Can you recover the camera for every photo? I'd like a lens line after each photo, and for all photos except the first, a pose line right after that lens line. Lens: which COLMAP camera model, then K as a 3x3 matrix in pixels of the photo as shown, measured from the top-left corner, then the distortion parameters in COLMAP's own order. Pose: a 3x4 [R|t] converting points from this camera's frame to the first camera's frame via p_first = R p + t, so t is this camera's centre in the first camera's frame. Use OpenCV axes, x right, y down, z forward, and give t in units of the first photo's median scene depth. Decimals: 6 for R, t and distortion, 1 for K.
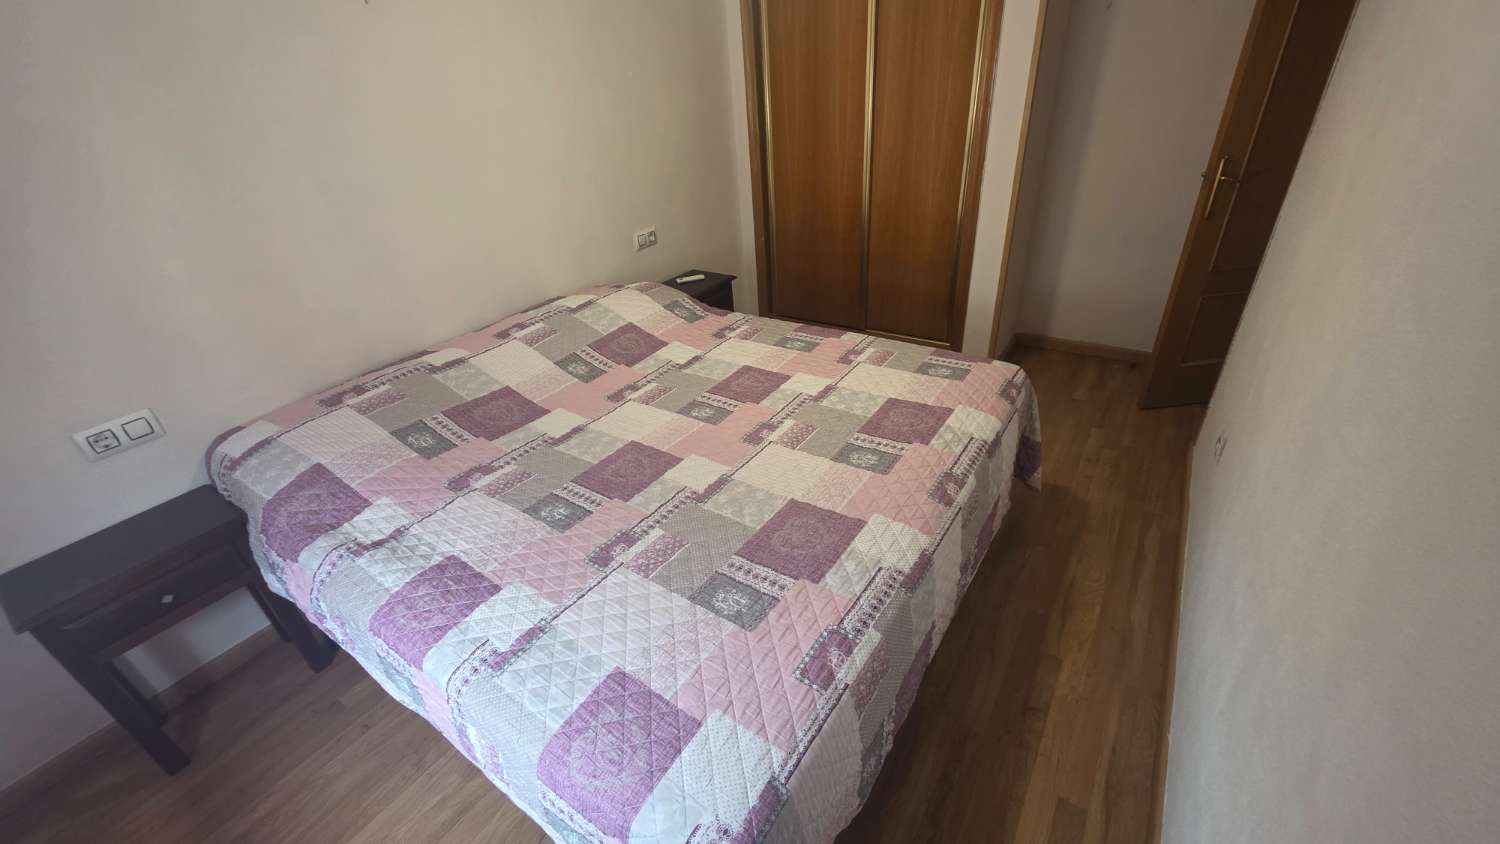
lens RADIAL K [[597.2, 0, 745.9], [0, 597.2, 425.0], [0, 0, 1]] dist [0.000474, -0.000208]
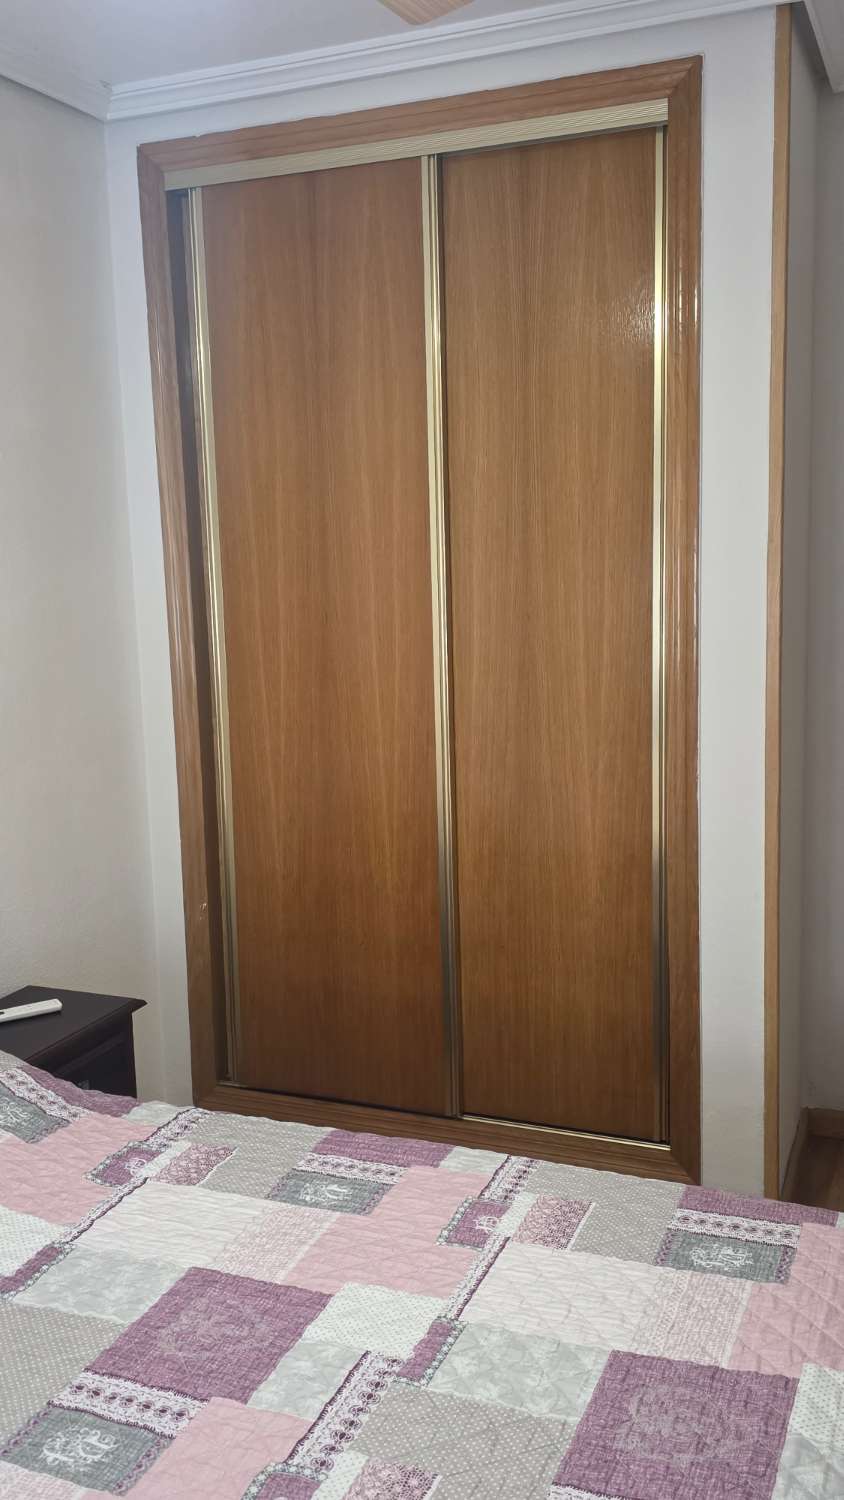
lens RADIAL K [[1364.2, 0, 412.4], [0, 1364.2, 753.9], [0, 0, 1]] dist [0.026516, 0.010942]
pose [[0.977957, 0.006418, 0.208706, -0.048641], [0.073948, 0.924101, -0.374925, -0.069600], [-0.195271, 0.382094, 0.903257, 0.122592]]
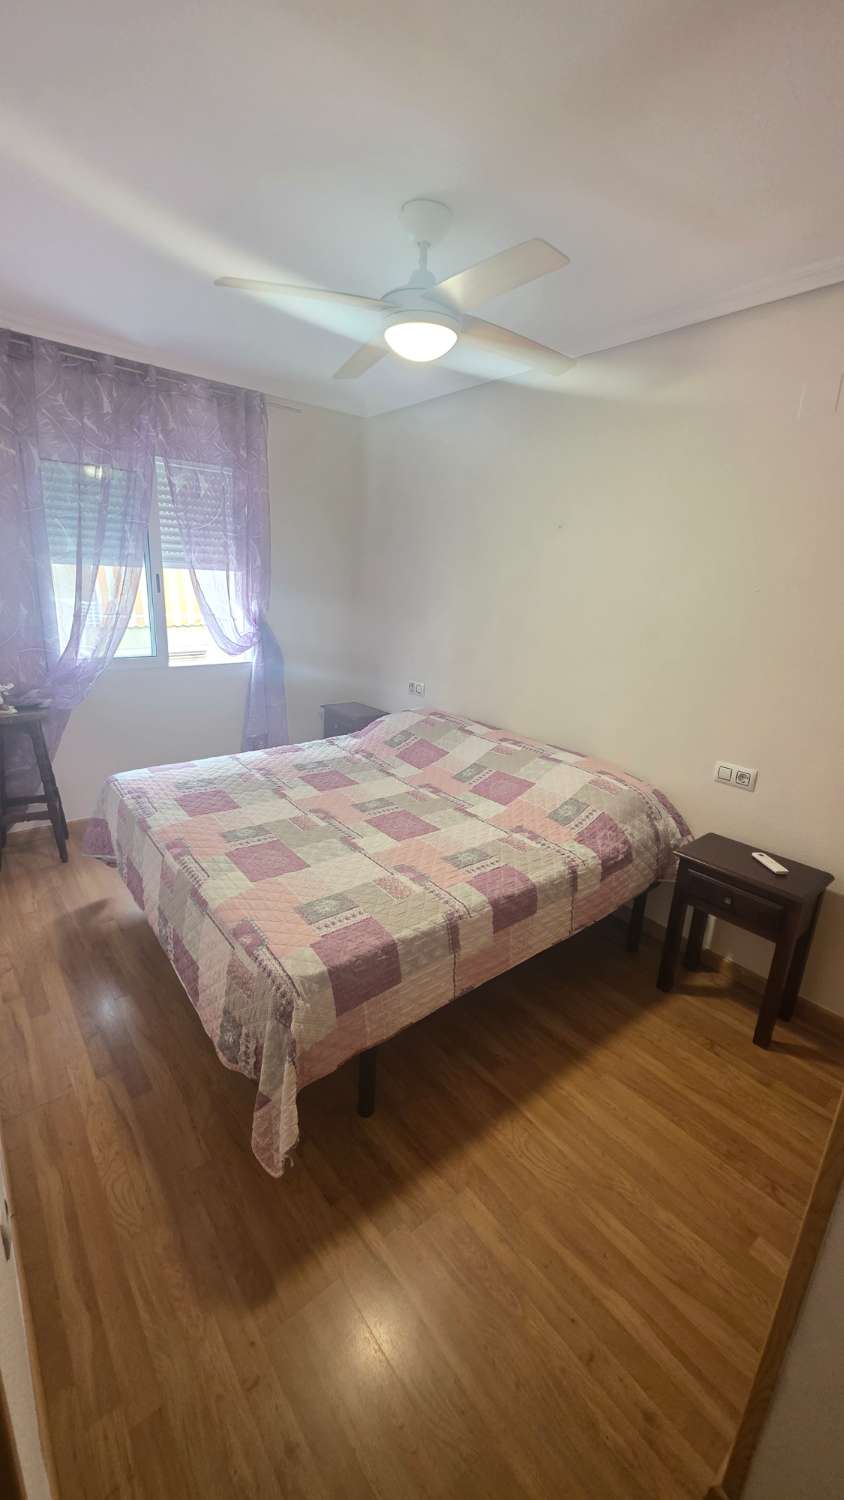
lens RADIAL K [[597.2, 0, 435.3], [0, 597.2, 755.6], [0, 0, 1]] dist [0.000474, -0.000208]
pose [[-0.282273, 0.332418, -0.899900, 0.944354], [-0.523642, 0.732592, 0.434866, -0.676083], [0.803817, 0.593976, -0.032723, 0.987261]]
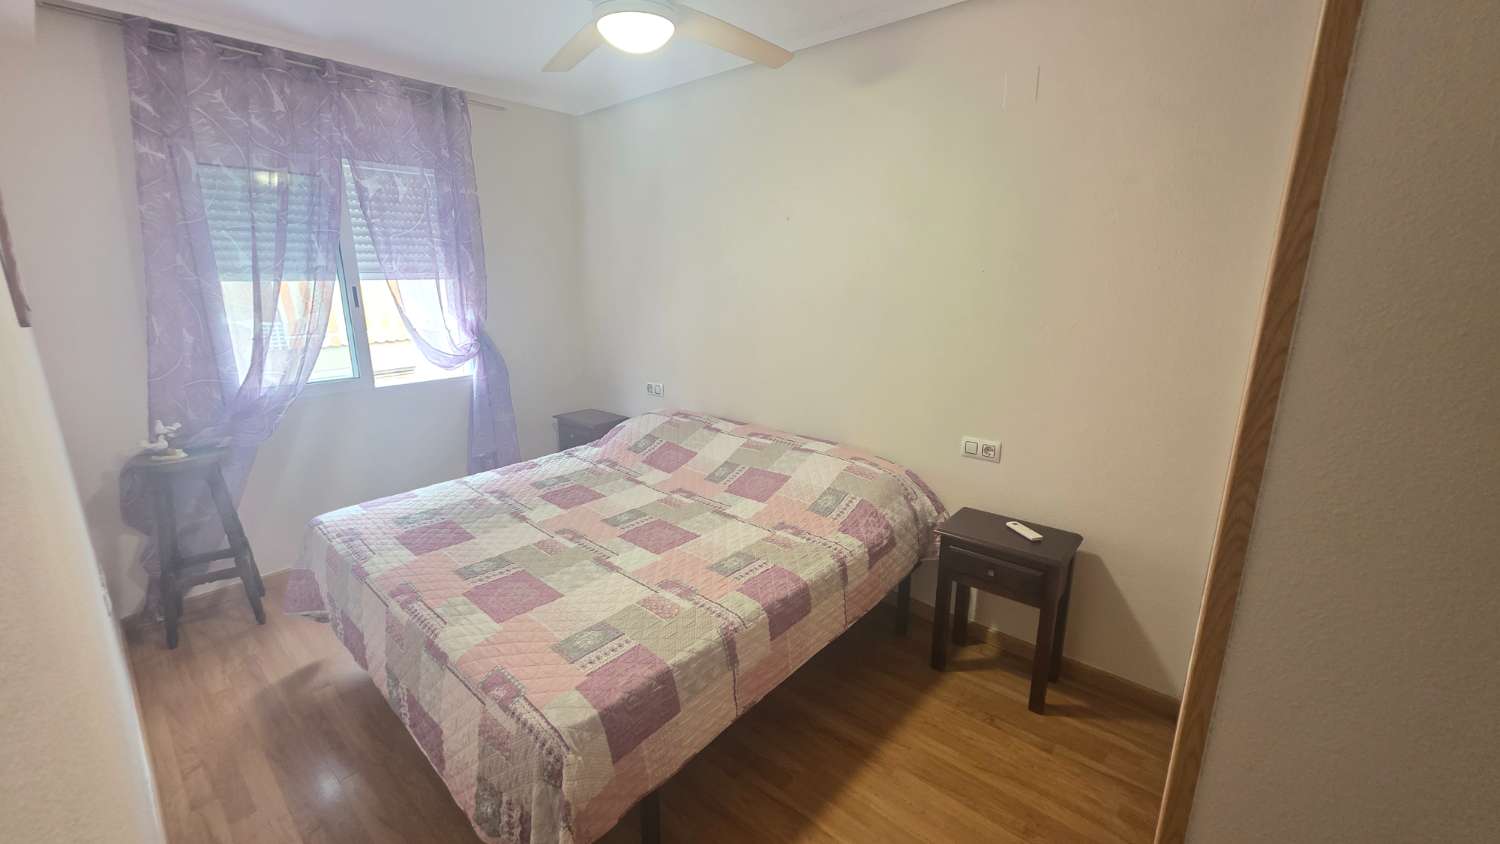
lens RADIAL K [[597.2, 0, 763.3], [0, 597.2, 426.2], [0, 0, 1]] dist [0.000474, -0.000208]
pose [[-0.109857, 0.315060, -0.942692, 0.908156], [-0.509722, 0.796365, 0.325556, -0.651505], [0.853296, 0.516276, 0.073106, 0.957932]]
